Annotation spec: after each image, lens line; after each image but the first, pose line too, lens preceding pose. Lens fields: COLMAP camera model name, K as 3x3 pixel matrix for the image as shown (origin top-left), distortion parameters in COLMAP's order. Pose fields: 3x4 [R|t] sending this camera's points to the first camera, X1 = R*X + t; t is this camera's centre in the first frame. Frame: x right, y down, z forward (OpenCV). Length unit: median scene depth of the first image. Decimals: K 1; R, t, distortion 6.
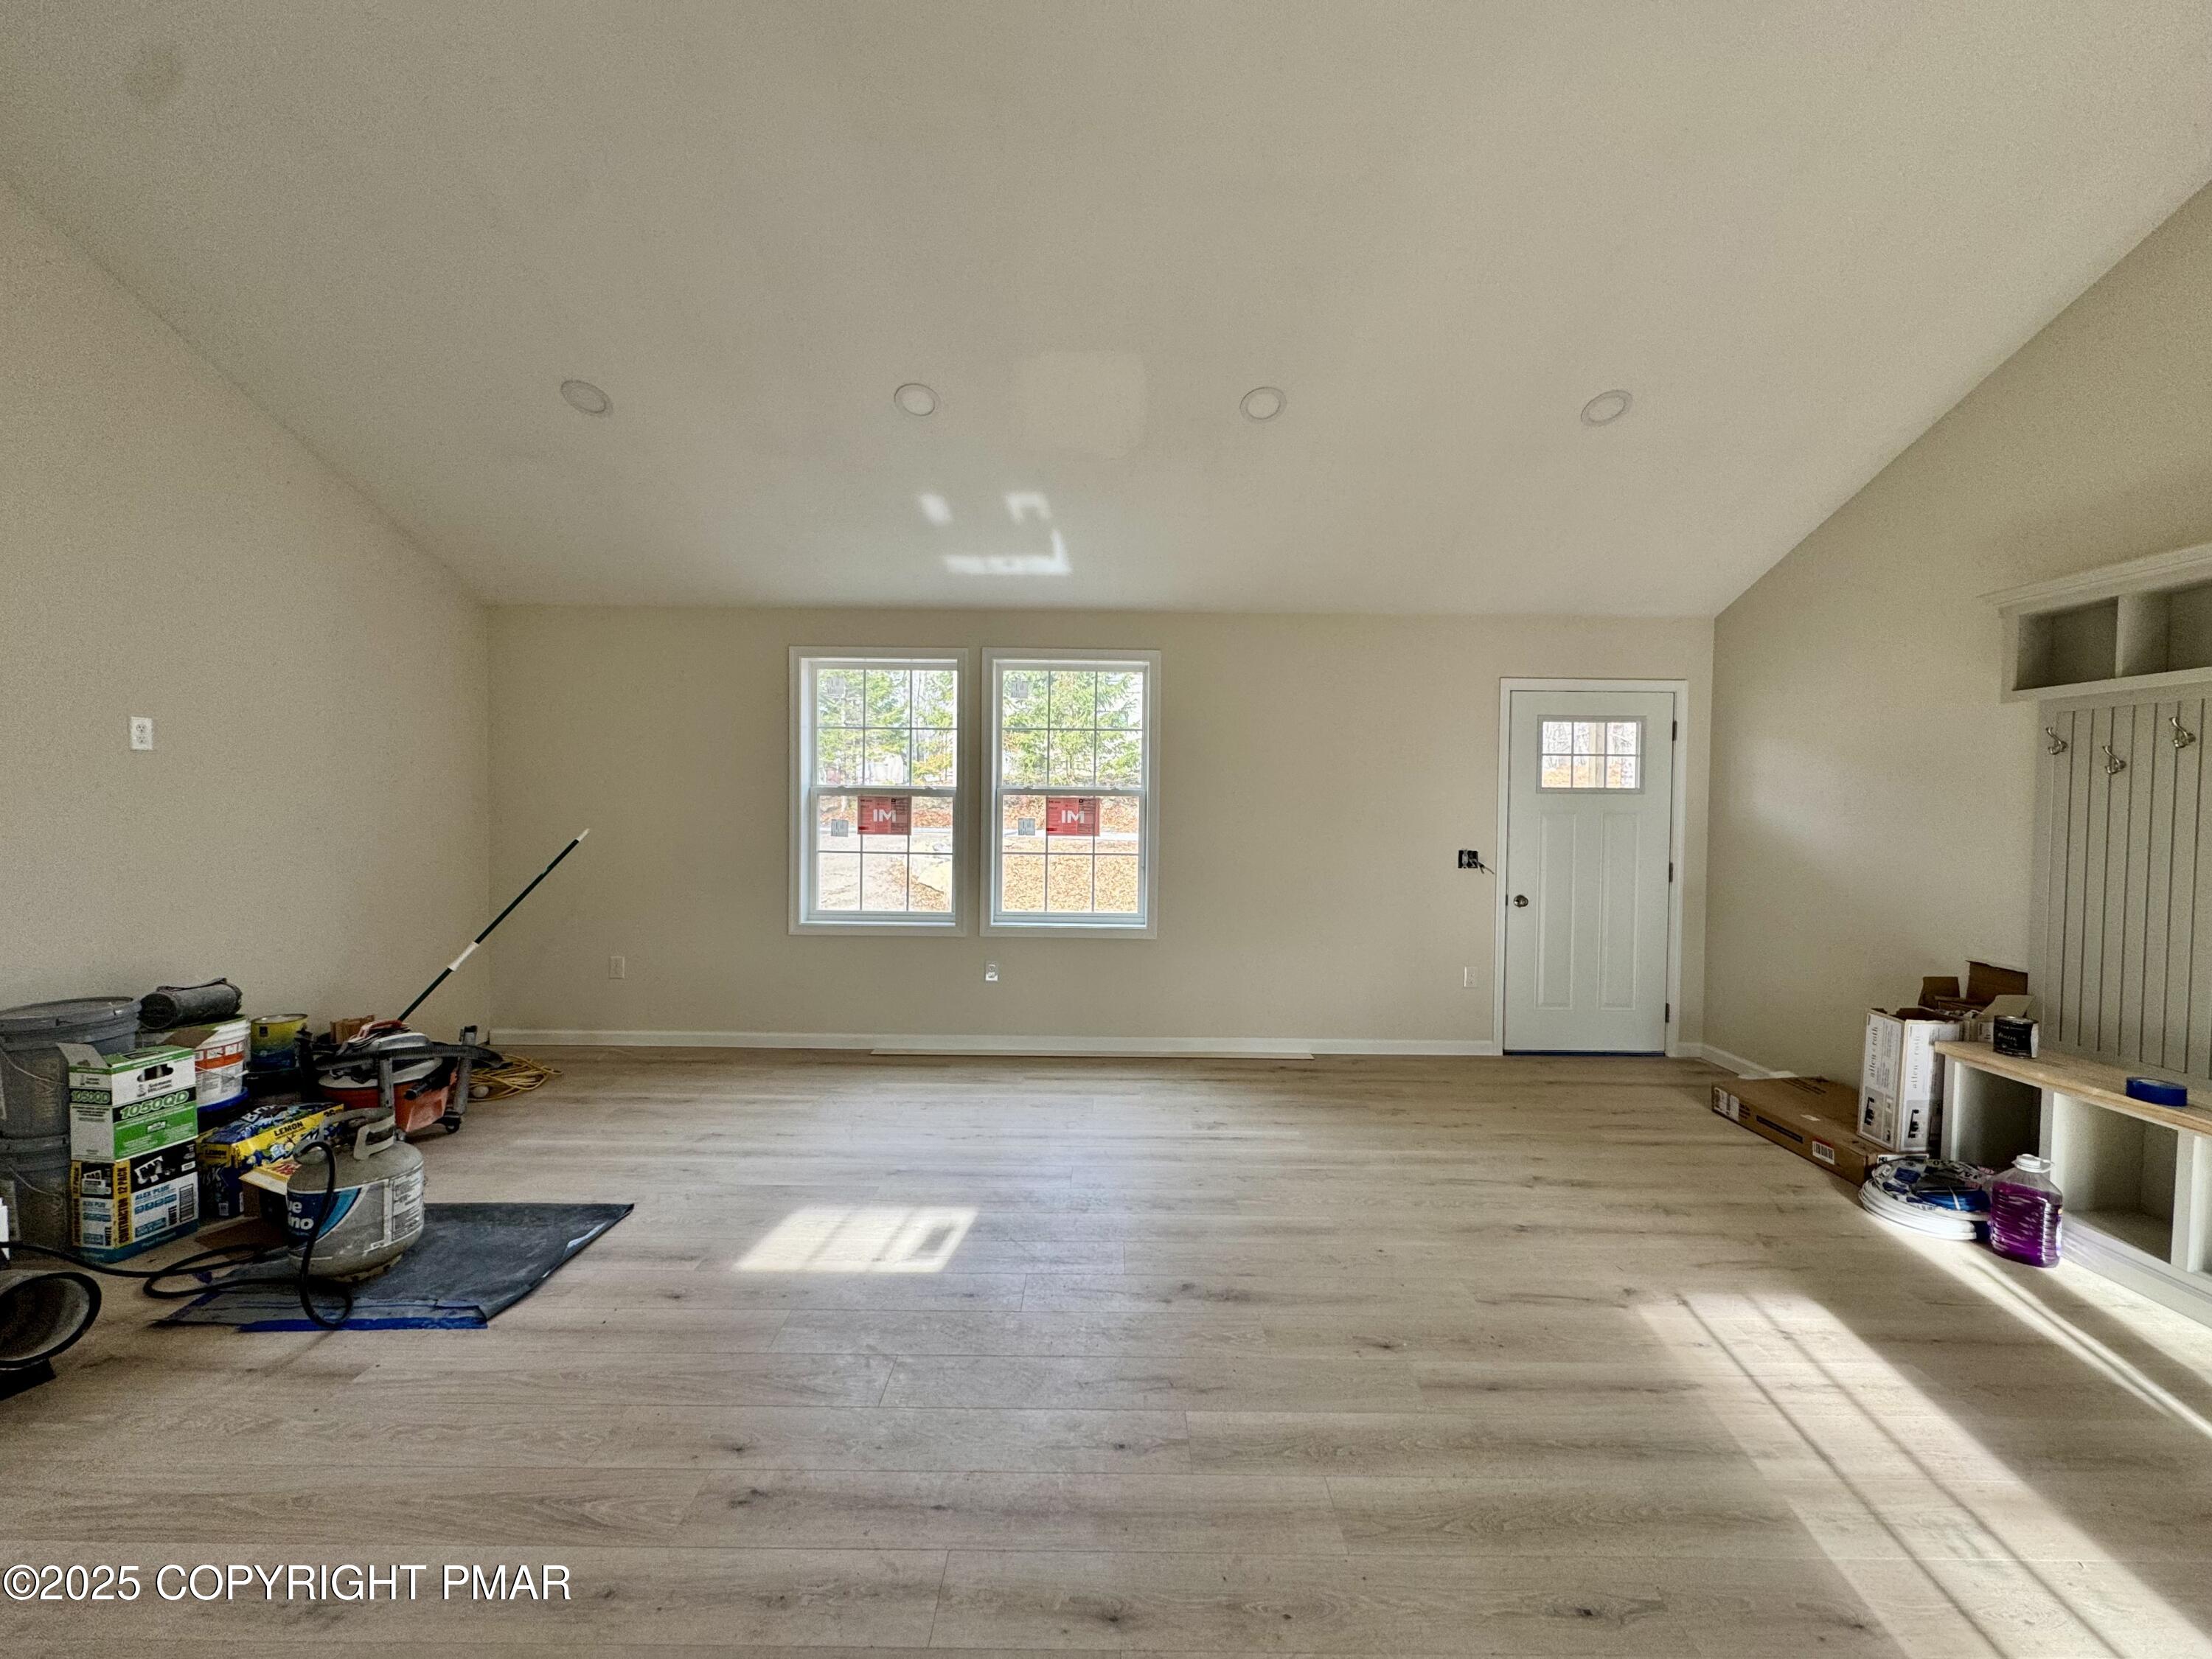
lens RADIAL K [[888.1, 0, 1108.5], [0, 888.1, 827.3], [0, 0, 1]] dist [-0.000669, -0.000195]
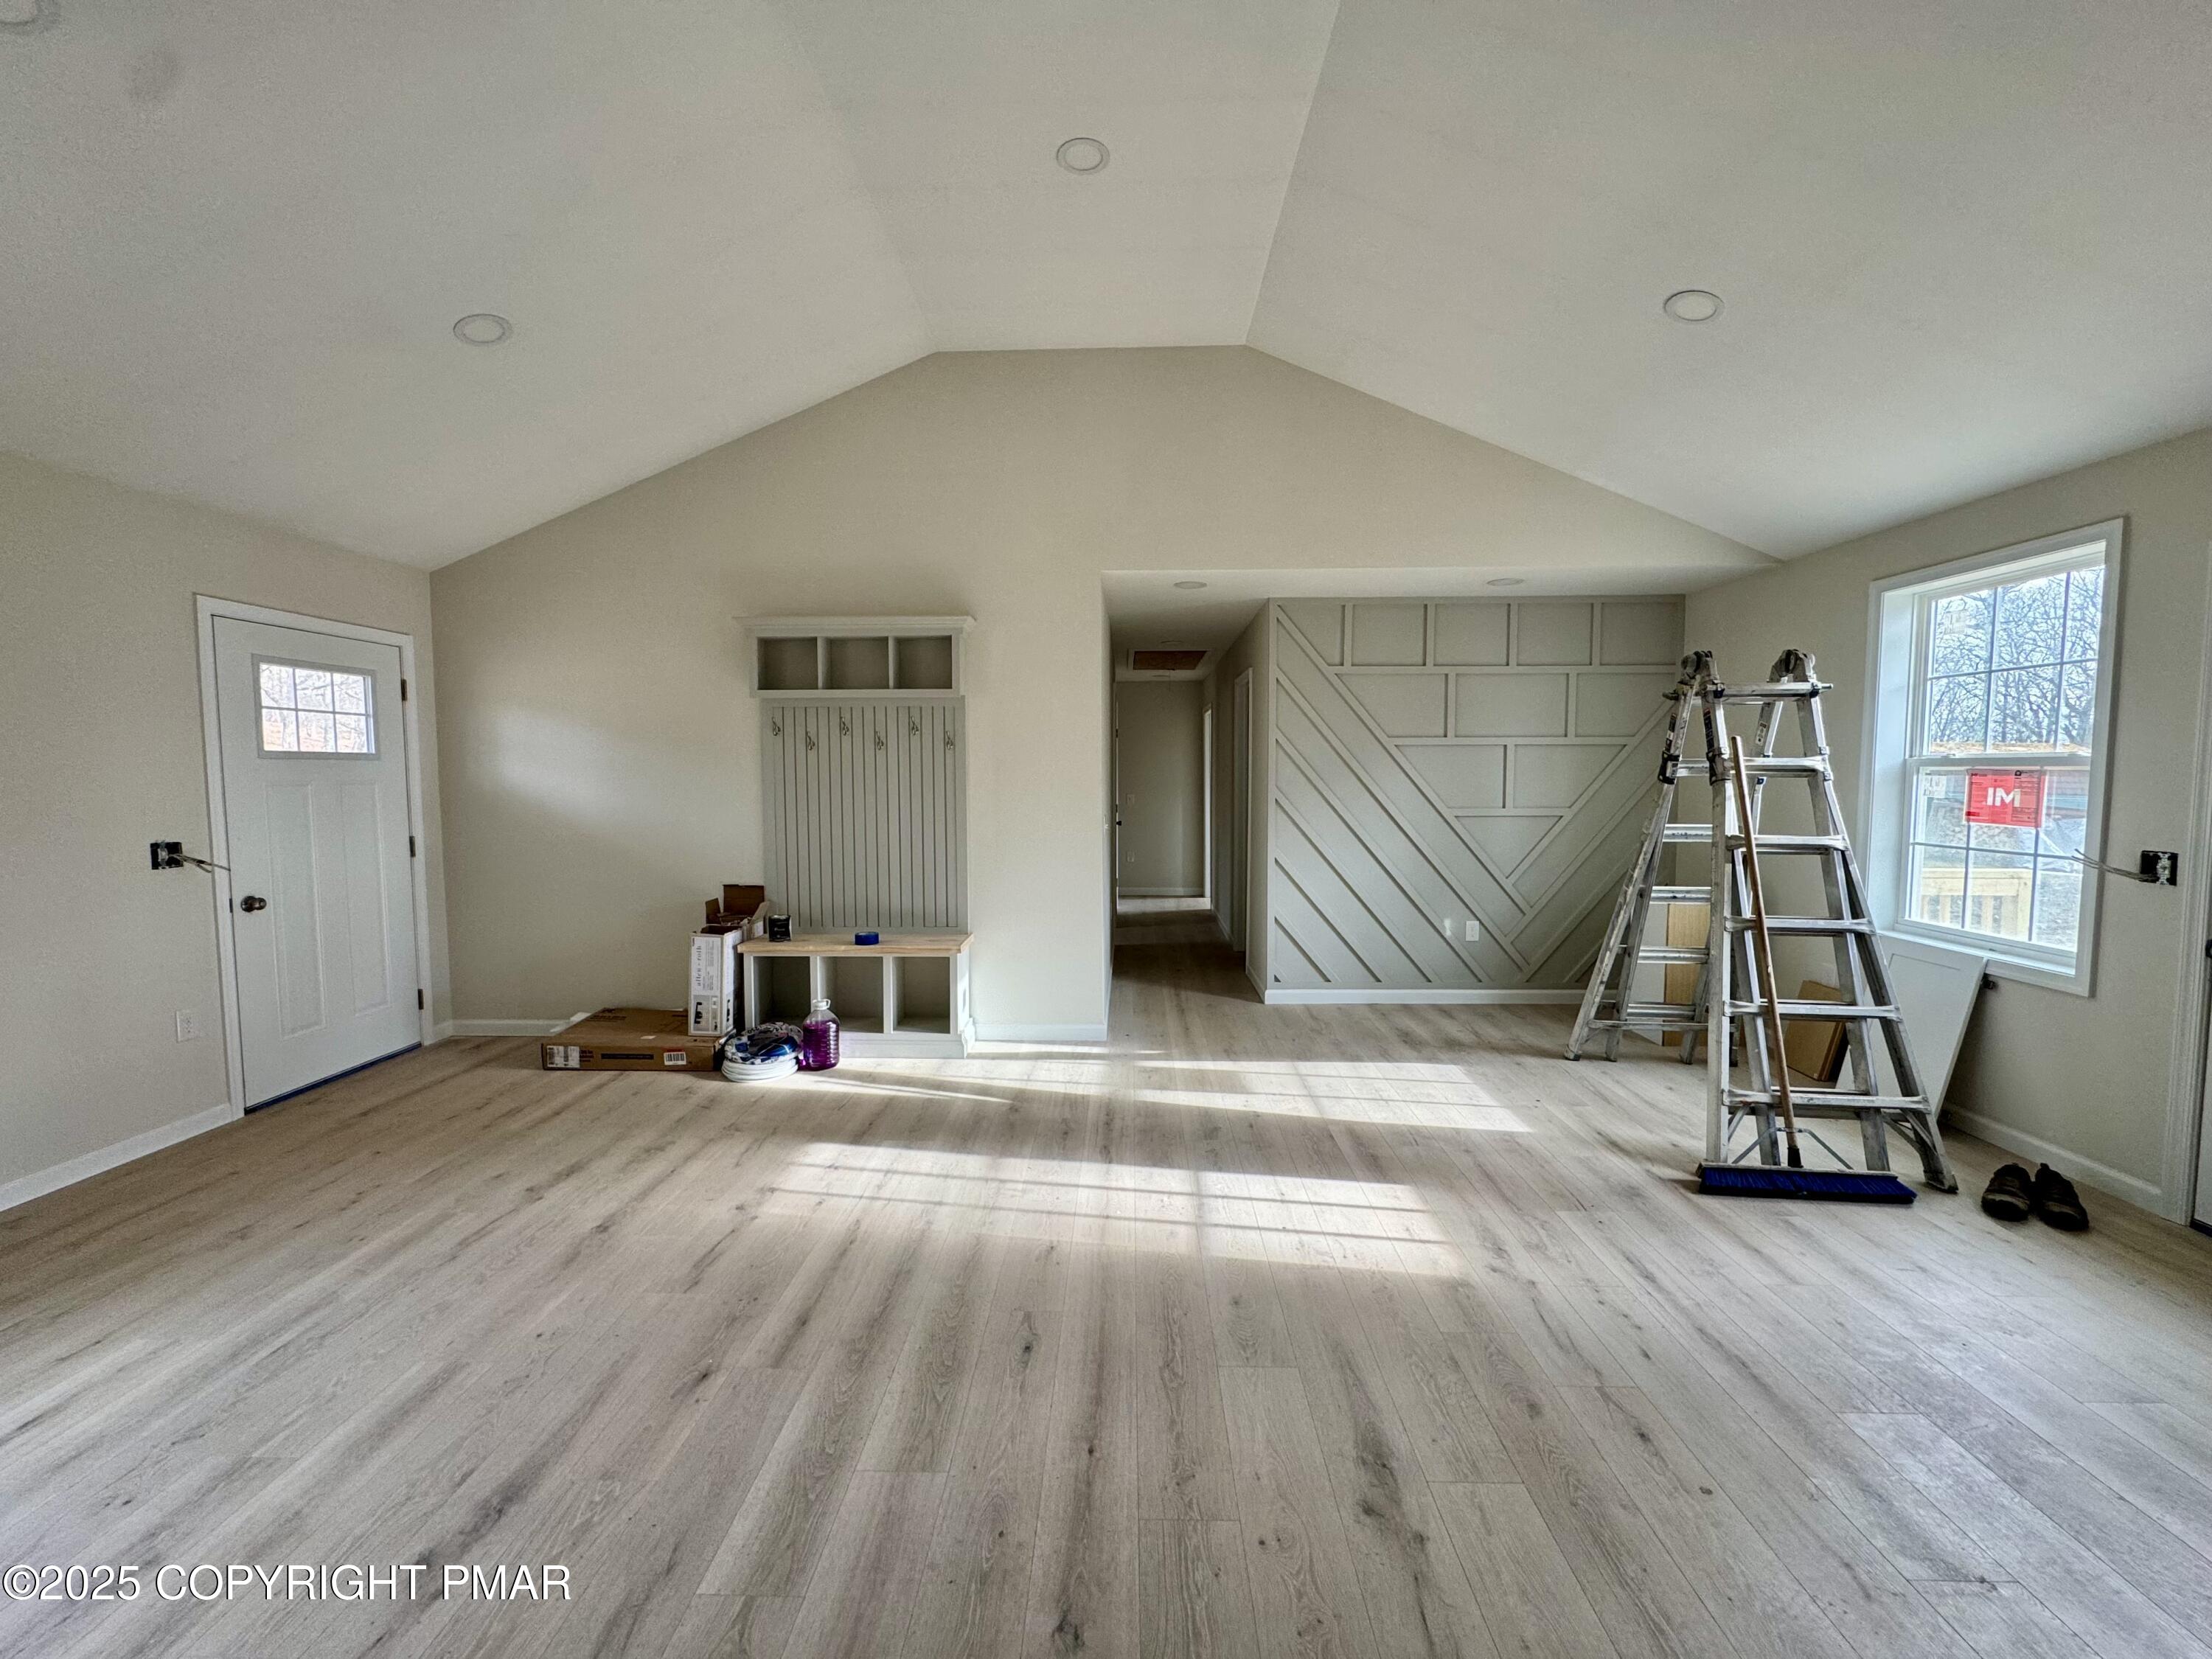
lens RADIAL K [[888.1, 0, 1108.5], [0, 888.1, 827.3], [0, 0, 1]] dist [-0.000669, -0.000195]
pose [[0.011861, -0.071936, 0.997339, -0.382020], [0.031310, 0.996946, 0.071536, -0.016262], [-0.999439, 0.030378, 0.014077, 0.393866]]
